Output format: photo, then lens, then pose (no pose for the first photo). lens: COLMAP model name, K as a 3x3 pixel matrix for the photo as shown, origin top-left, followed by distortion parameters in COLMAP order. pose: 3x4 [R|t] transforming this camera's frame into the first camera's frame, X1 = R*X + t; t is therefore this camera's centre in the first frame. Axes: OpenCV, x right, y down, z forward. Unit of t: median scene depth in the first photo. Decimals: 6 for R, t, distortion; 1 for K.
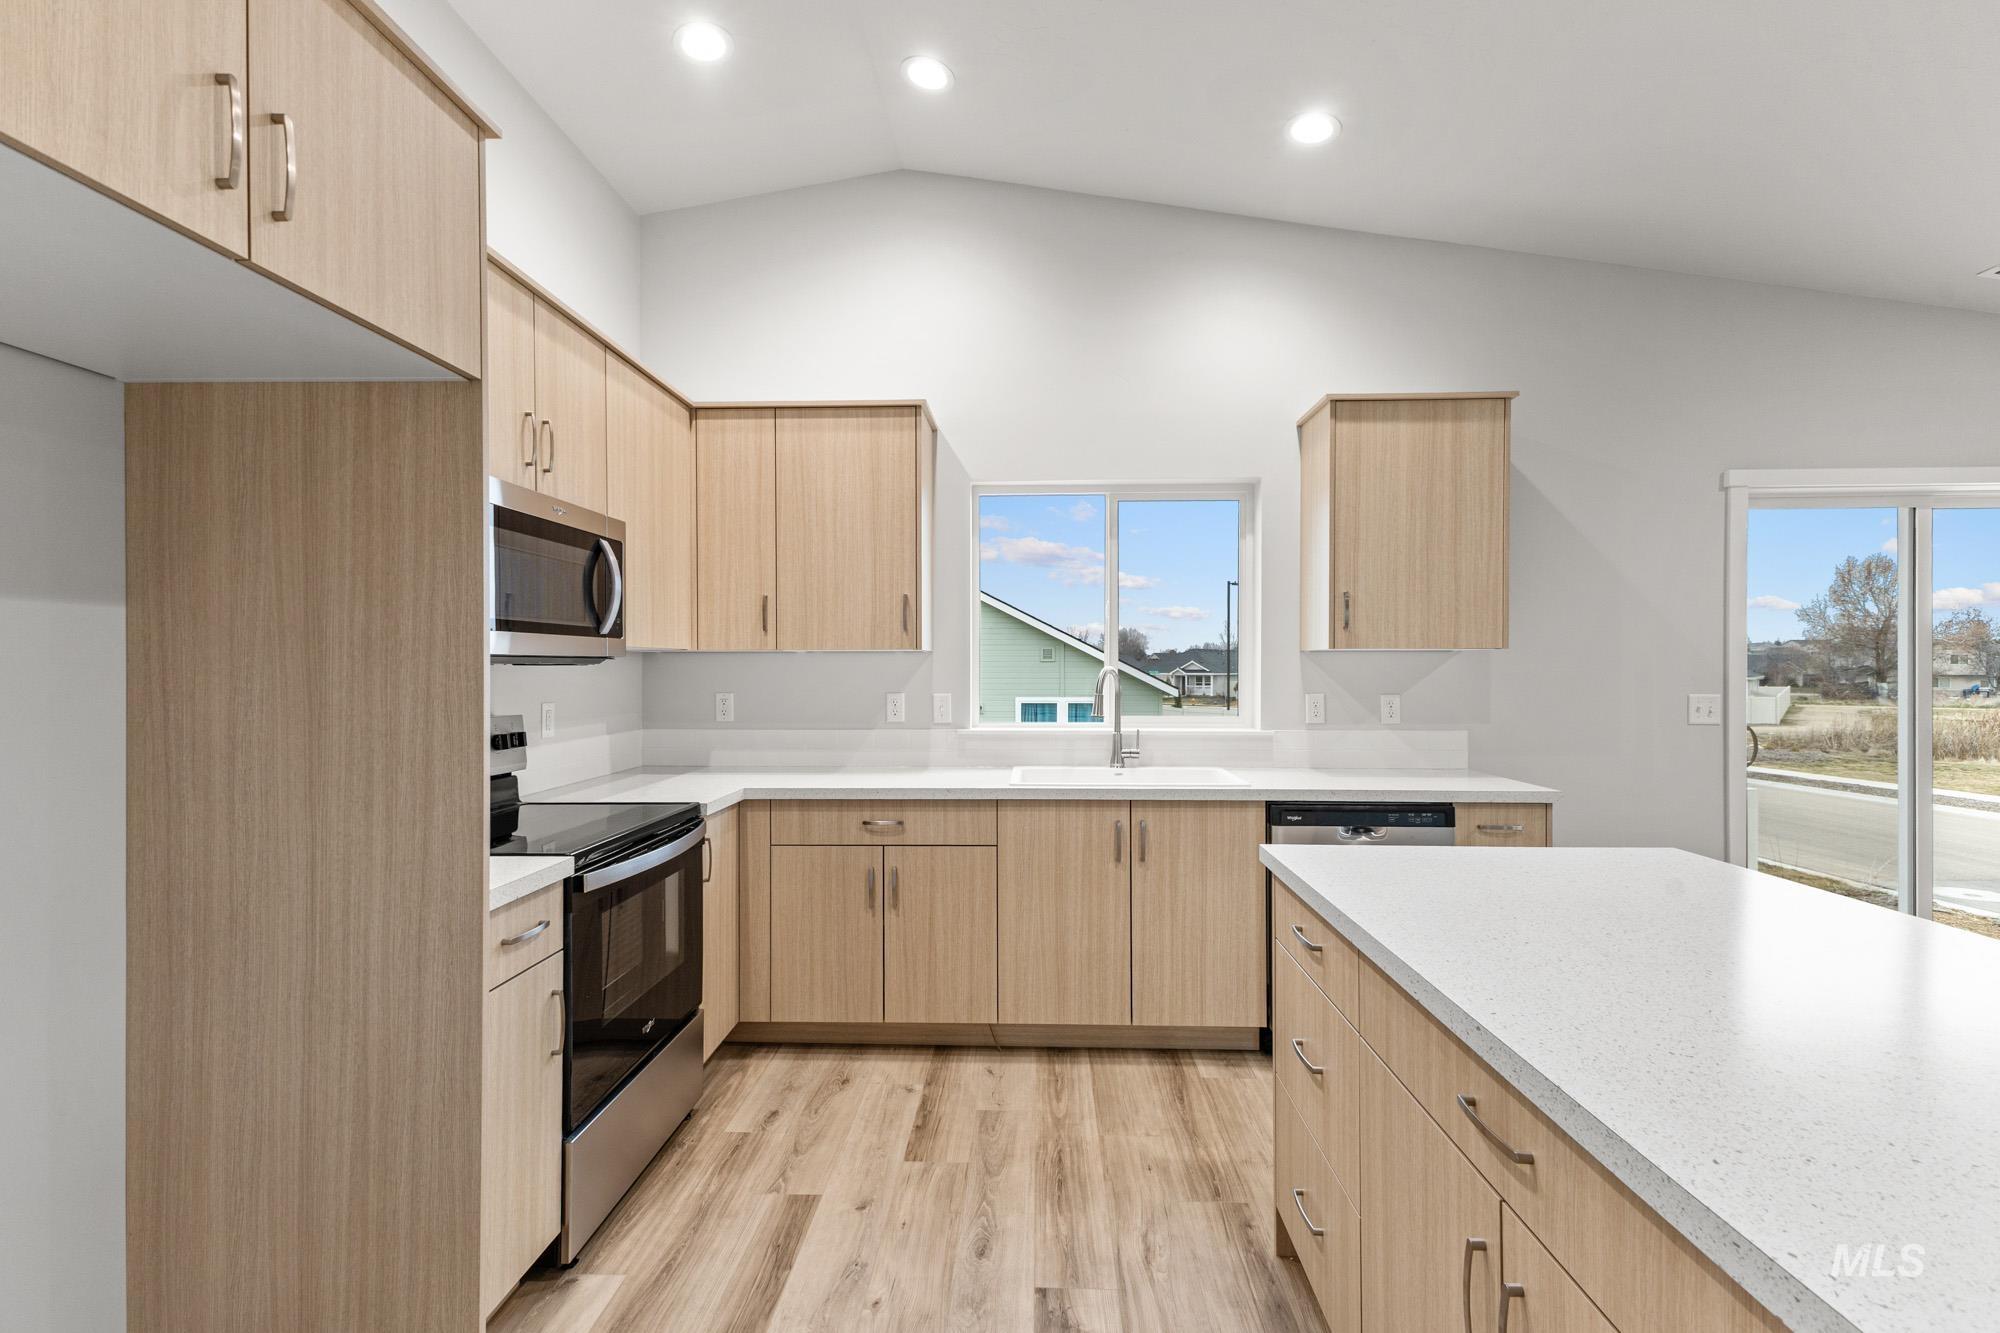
lens RADIAL K [[889.9, 0, 1000.8], [0, 889.9, 668.4], [0, 0, 1]] dist [0.022658, 0.000021]
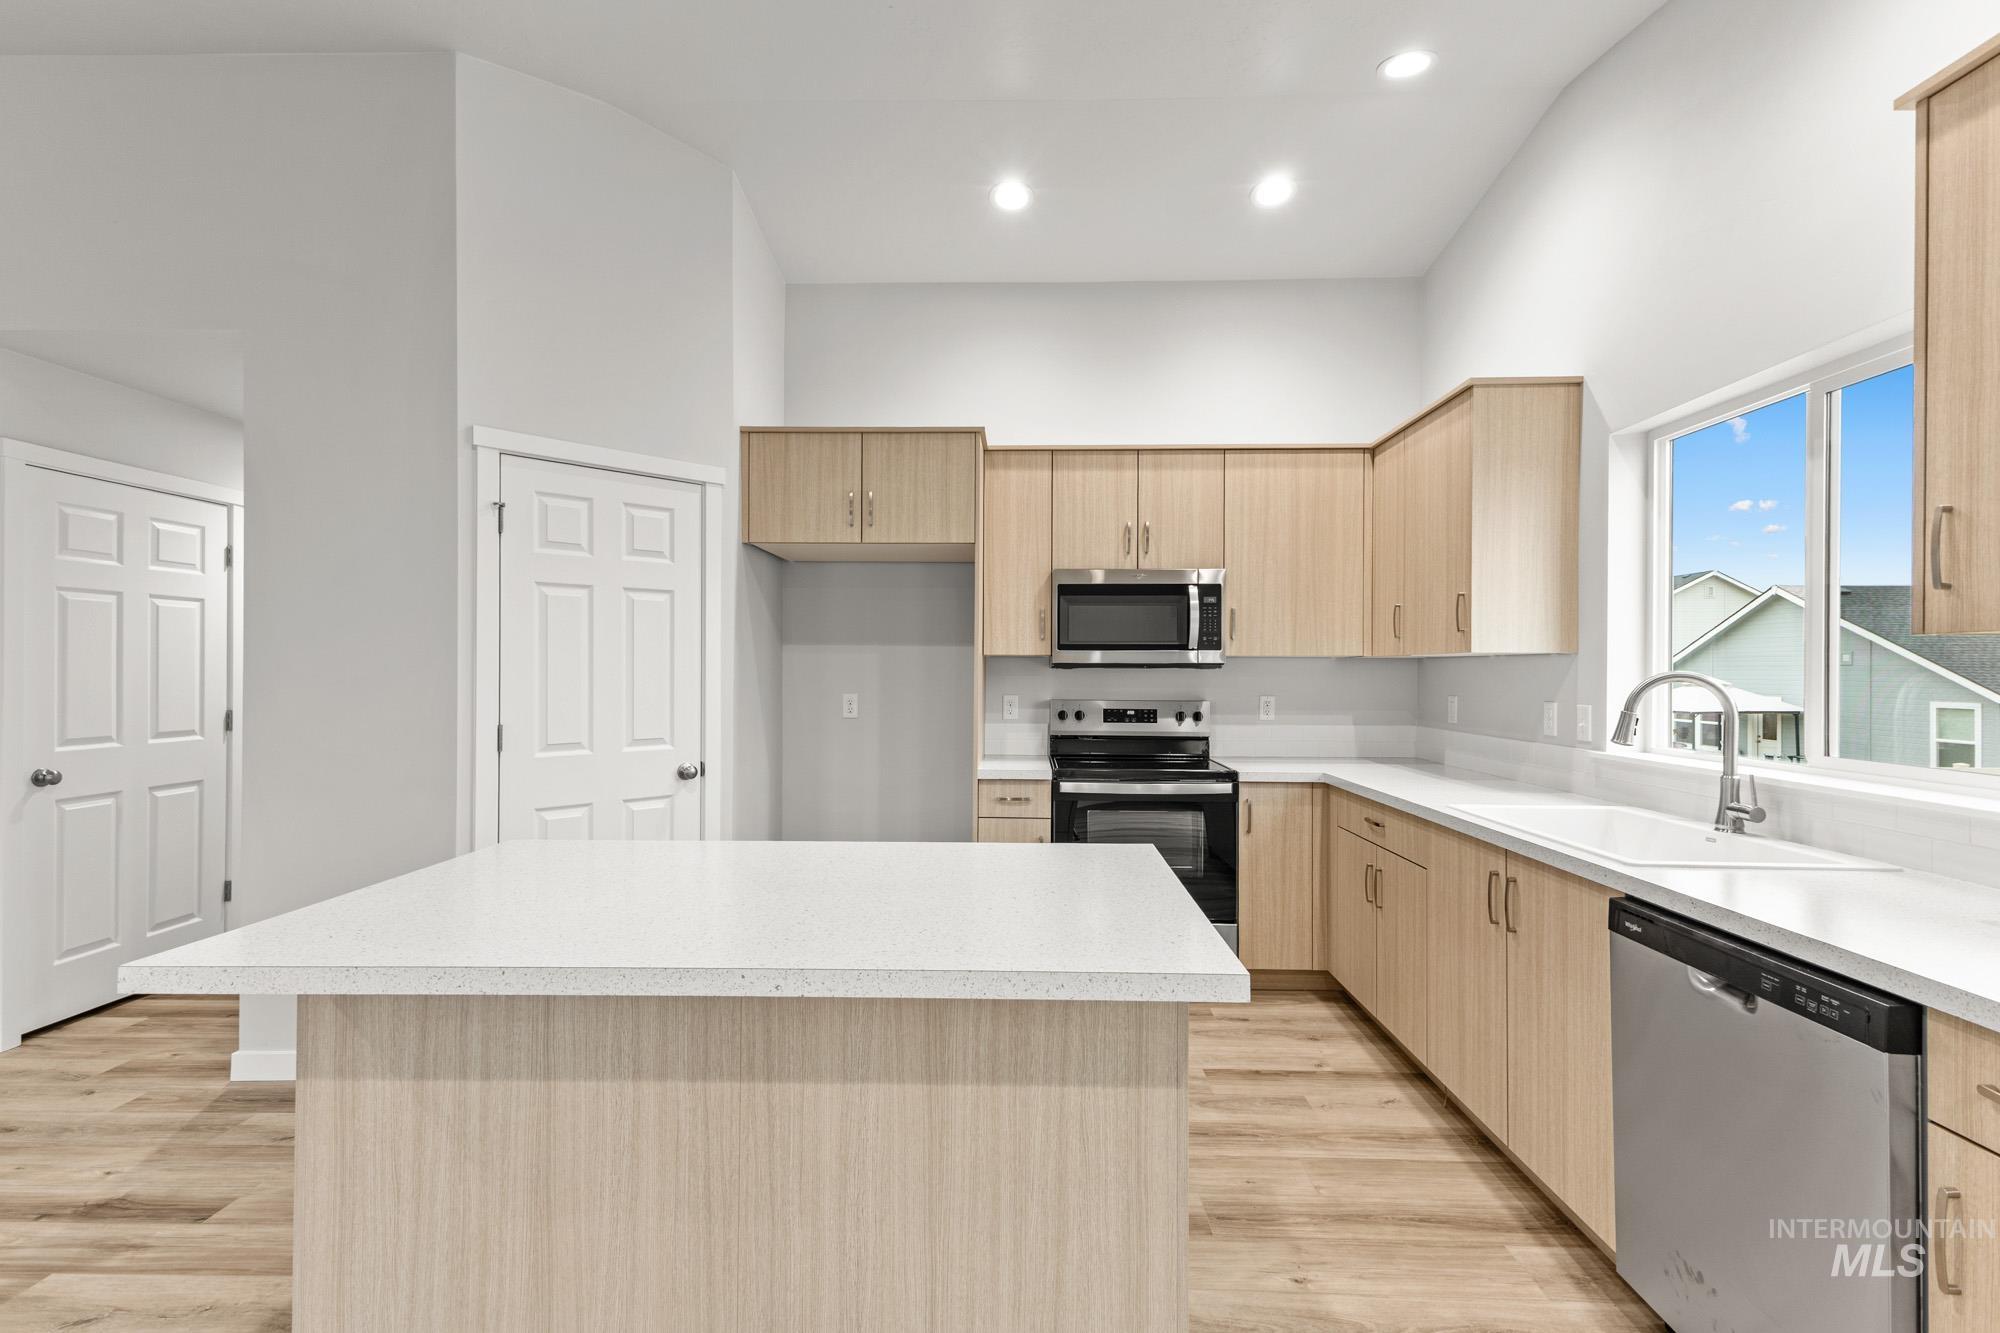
lens RADIAL K [[889.9, 0, 1006.0], [0, 889.9, 666.9], [0, 0, 1]] dist [0.022658, 0.000021]
pose [[0.018624, -0.003345, -0.999821, 0.963072], [-0.006098, 0.999975, -0.003459, -0.000248], [0.999808, 0.006162, 0.018603, 0.599425]]
